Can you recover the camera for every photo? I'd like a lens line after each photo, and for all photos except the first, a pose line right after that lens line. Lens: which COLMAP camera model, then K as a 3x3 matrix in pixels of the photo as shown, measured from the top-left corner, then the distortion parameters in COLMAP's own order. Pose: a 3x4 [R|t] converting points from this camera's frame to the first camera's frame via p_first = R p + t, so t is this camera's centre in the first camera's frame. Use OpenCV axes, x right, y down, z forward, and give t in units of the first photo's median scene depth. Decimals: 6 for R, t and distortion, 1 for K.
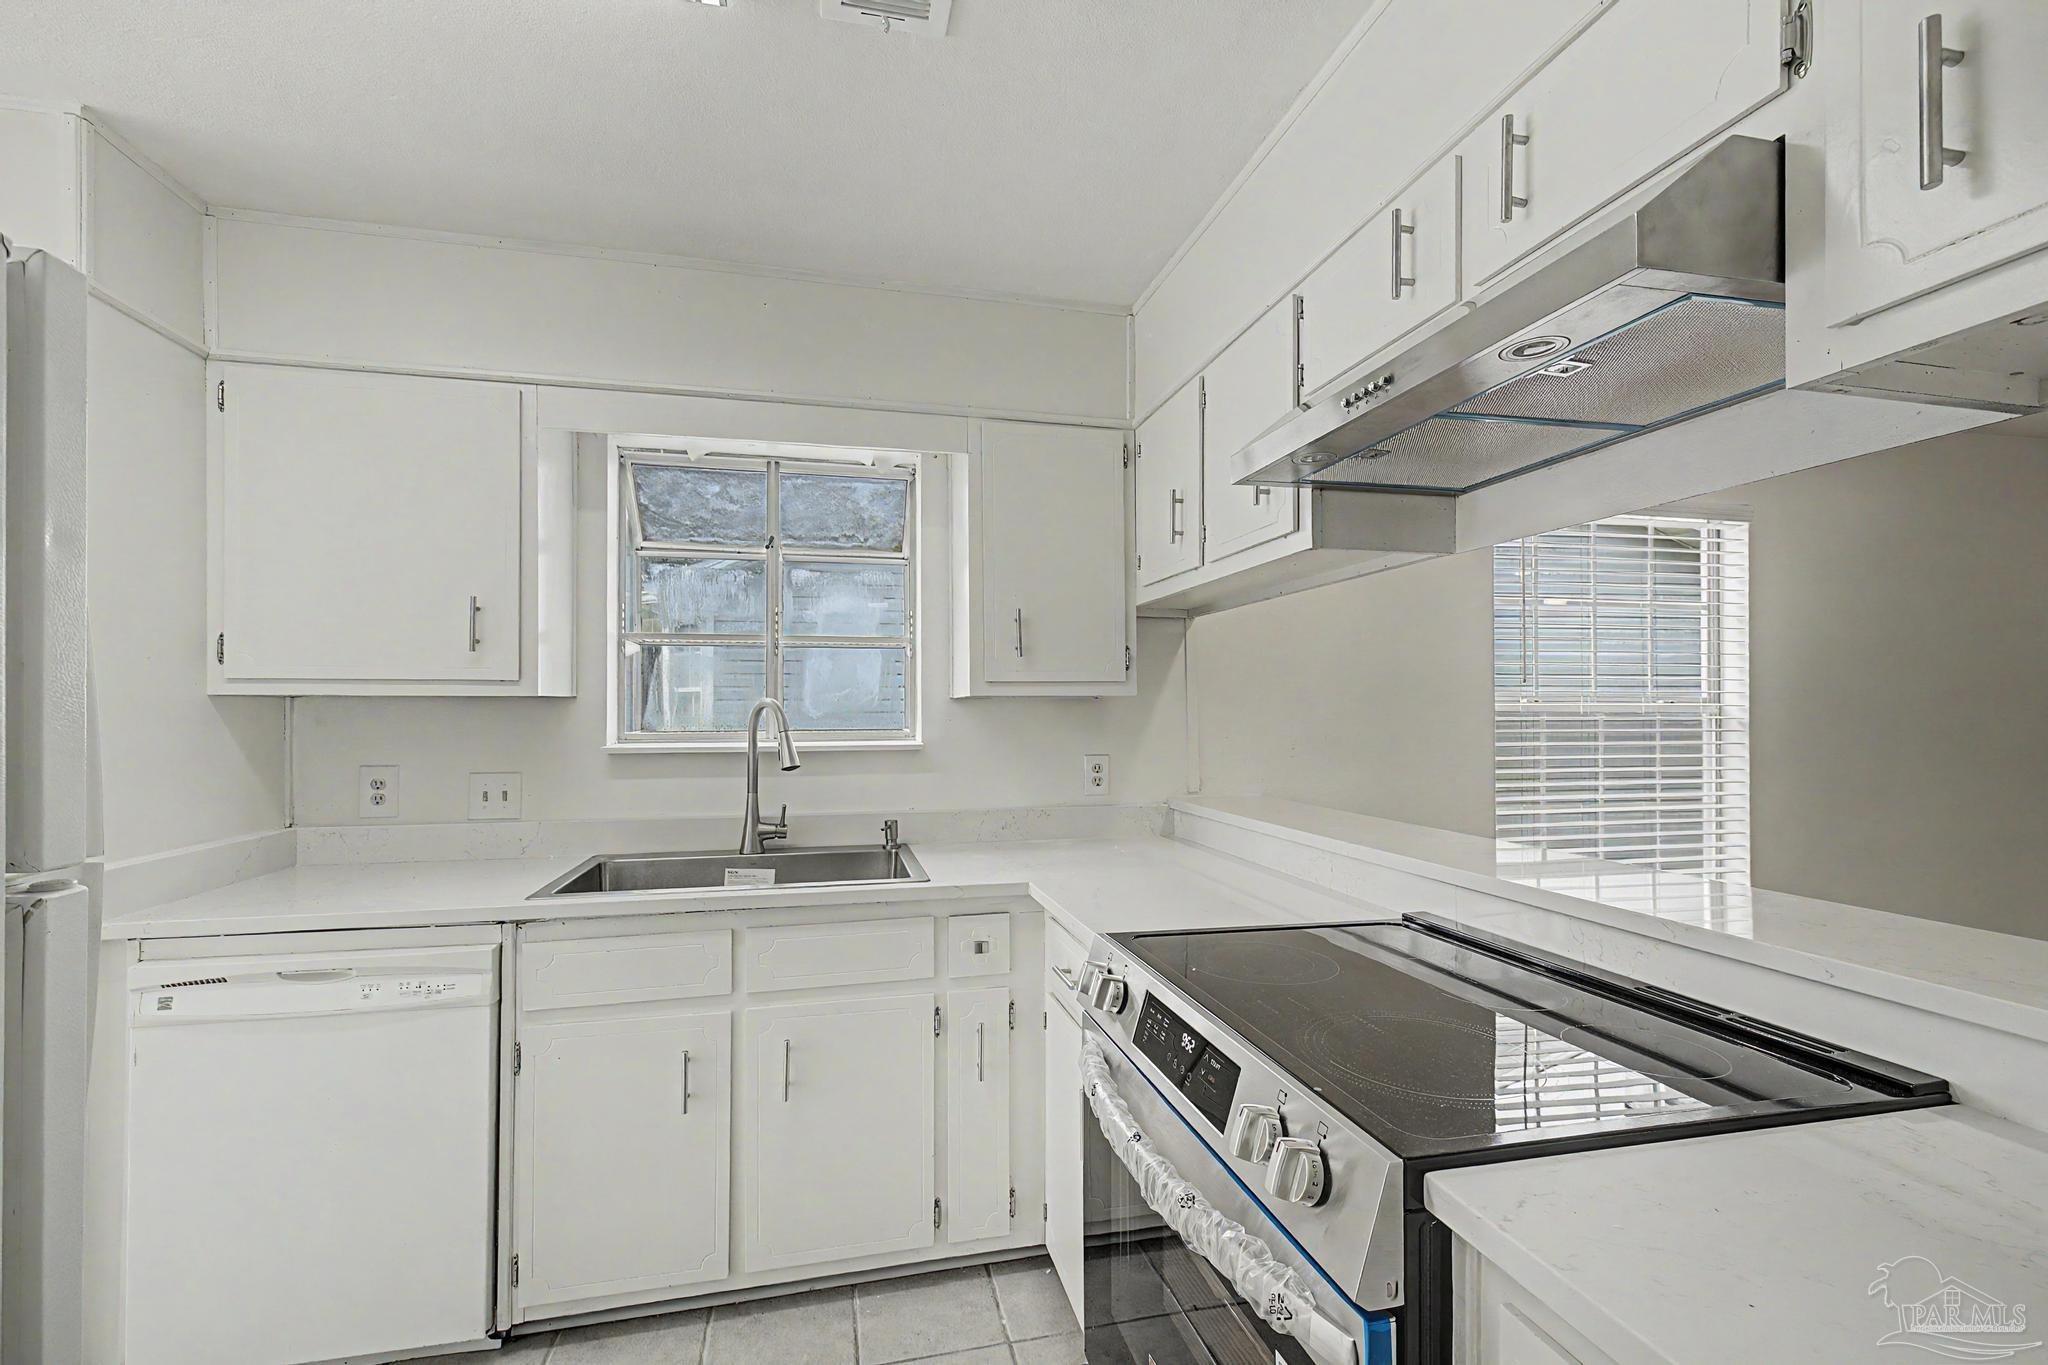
lens RADIAL K [[869.3, 0, 1019.6], [0, 869.3, 704.4], [0, 0, 1]] dist [0.006610, -0.000882]
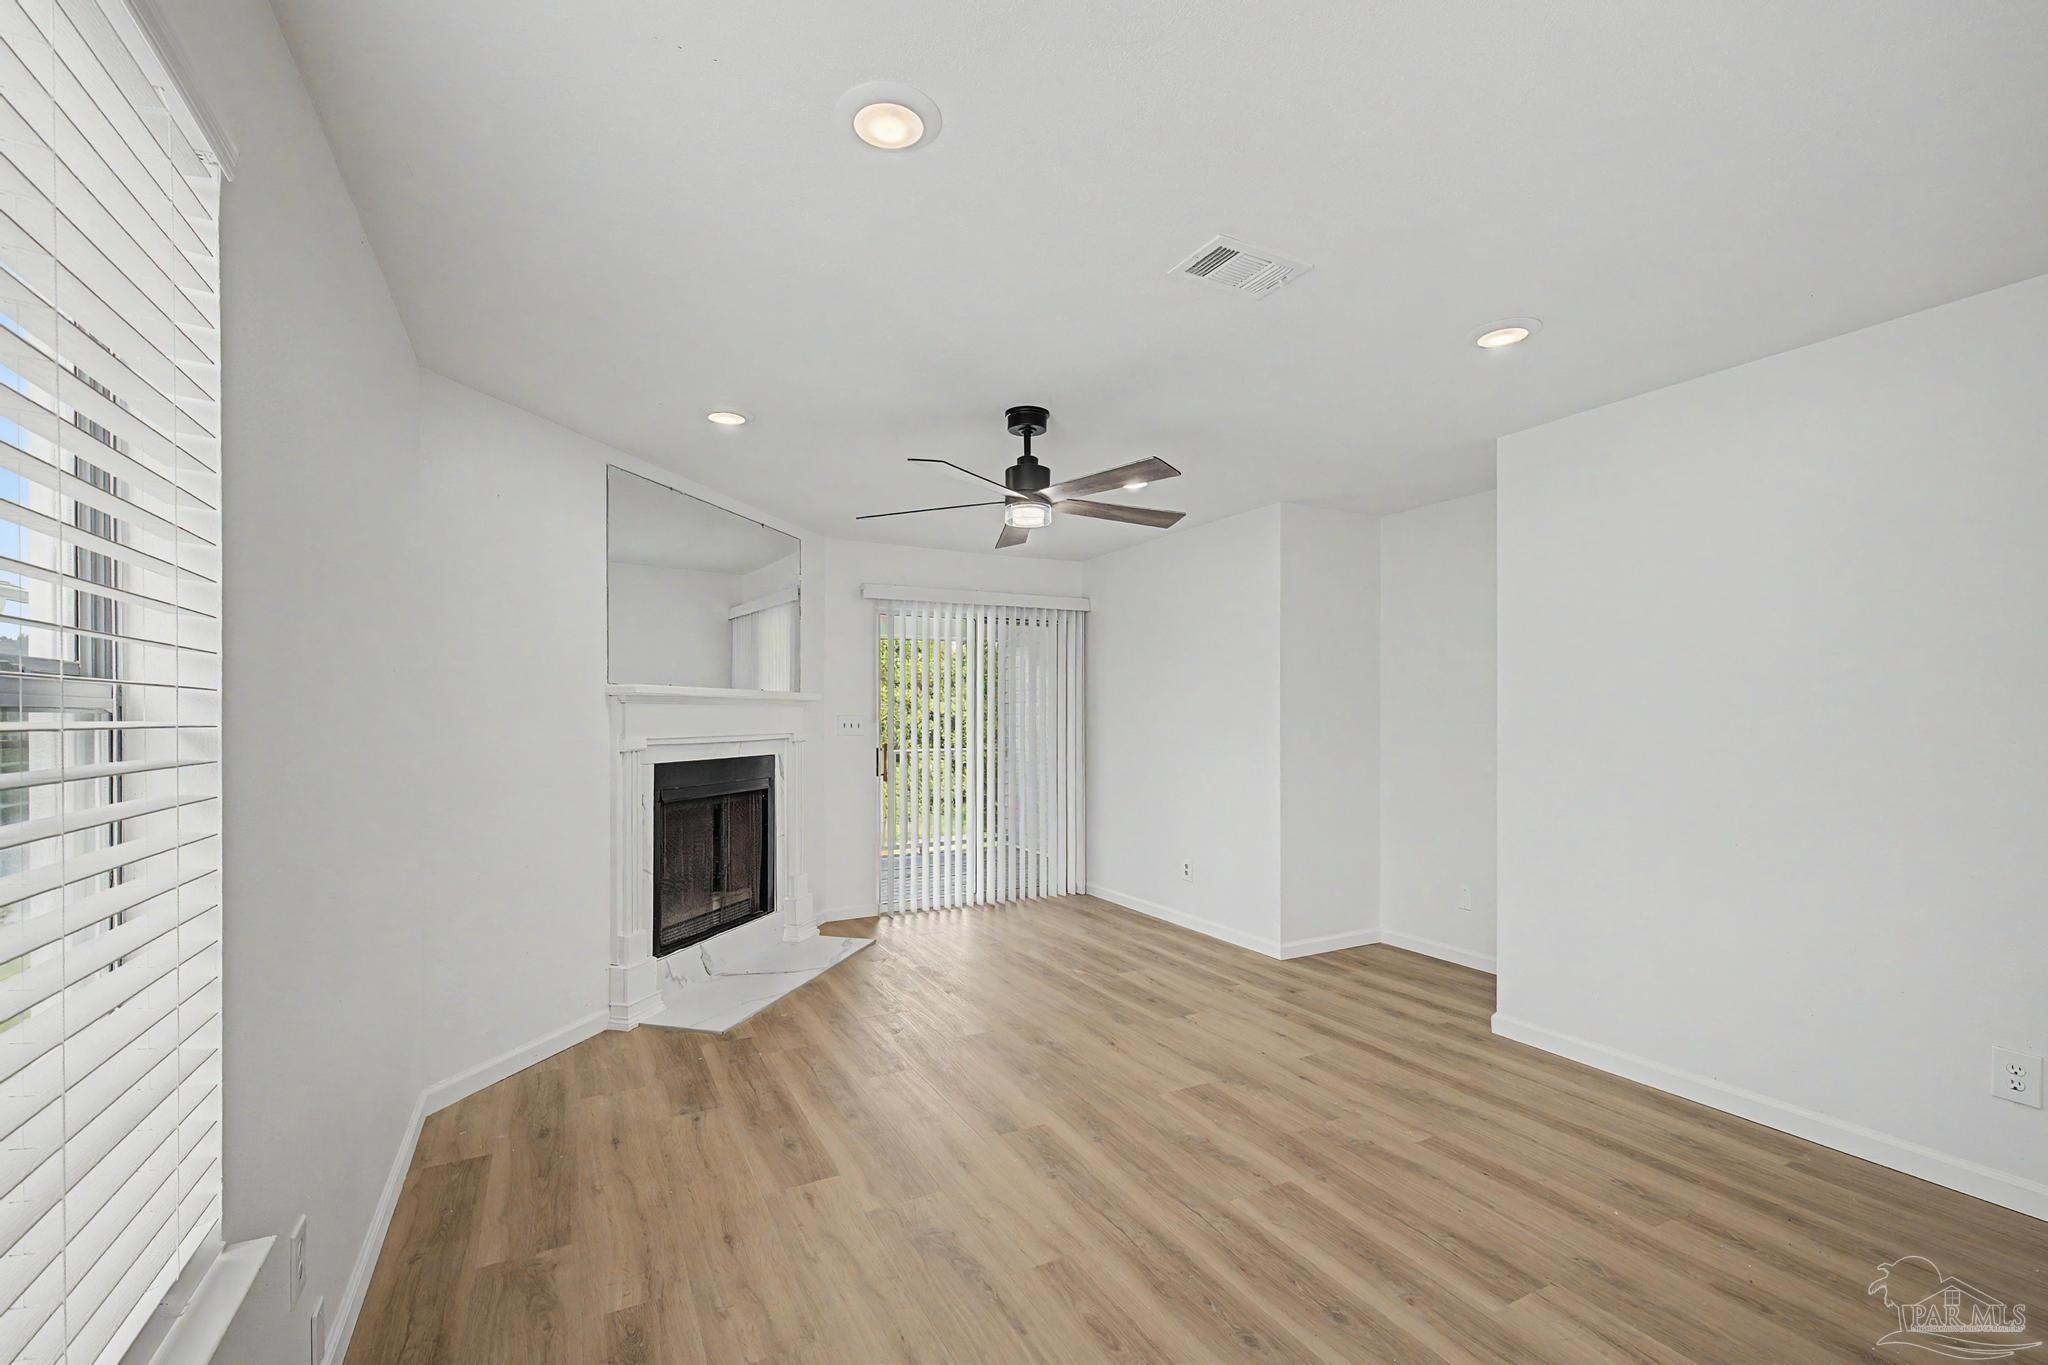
lens RADIAL K [[869.3, 0, 1014.9], [0, 869.3, 714.8], [0, 0, 1]] dist [0.006610, -0.000882]
pose [[-0.242691, 0.002922, 0.970099, 0.683556], [-0.002230, 0.999991, -0.003570, 0.020515], [-0.970101, -0.003029, -0.242683, 1.295059]]
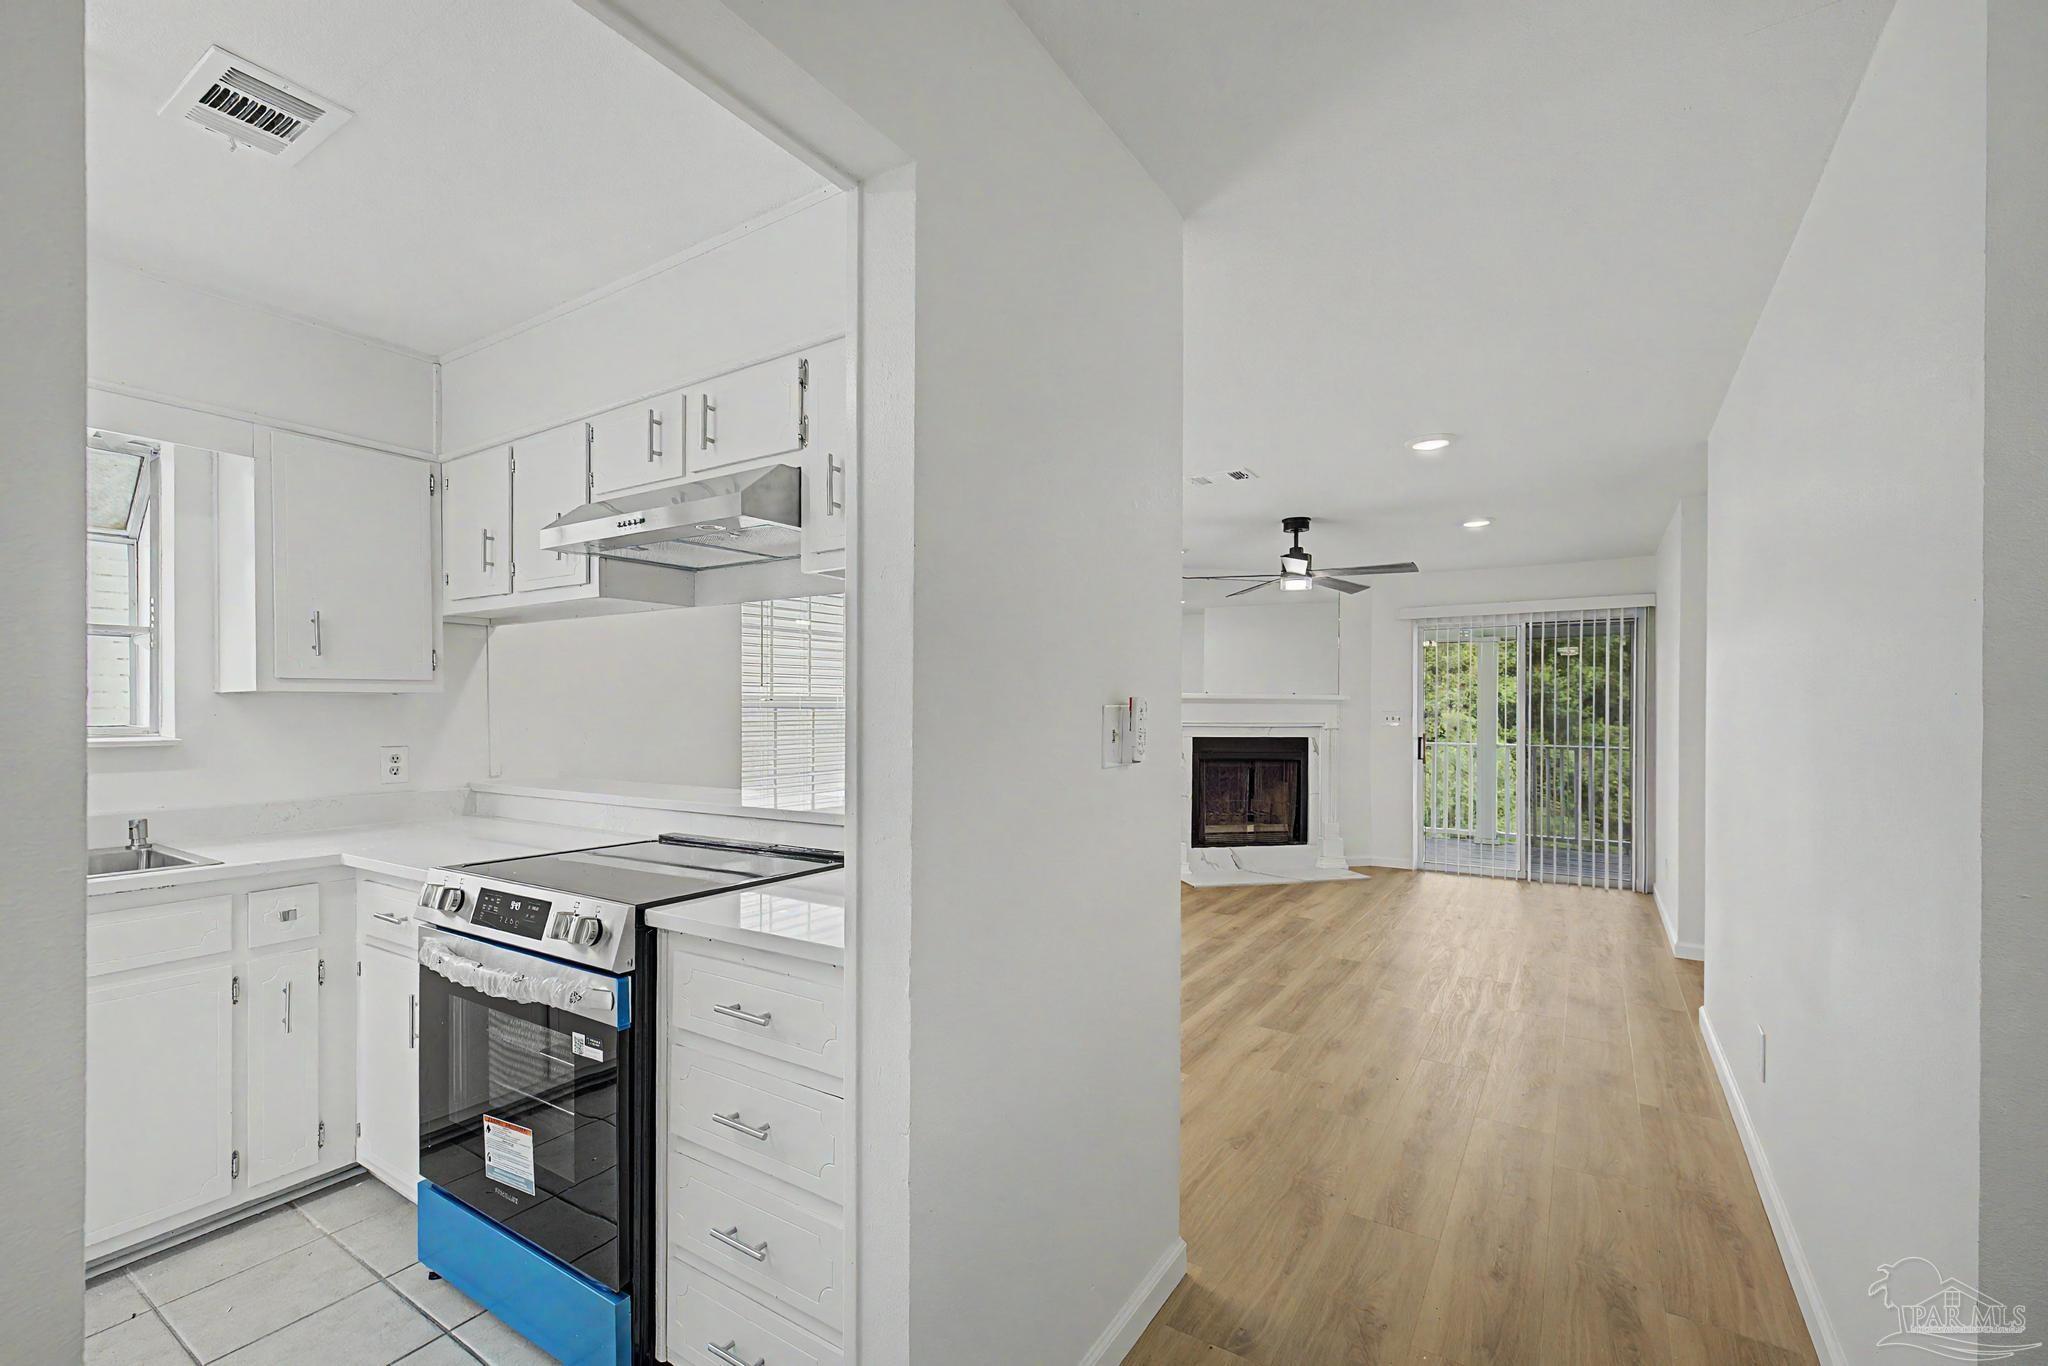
lens RADIAL K [[869.3, 0, 1014.6], [0, 869.3, 707.1], [0, 0, 1]] dist [0.006610, -0.000882]
pose [[0.724851, 0.002694, 0.688900, -0.141224], [-0.005930, 0.999980, 0.002329, 0.002260], [-0.688880, -0.005773, 0.724853, -0.460729]]
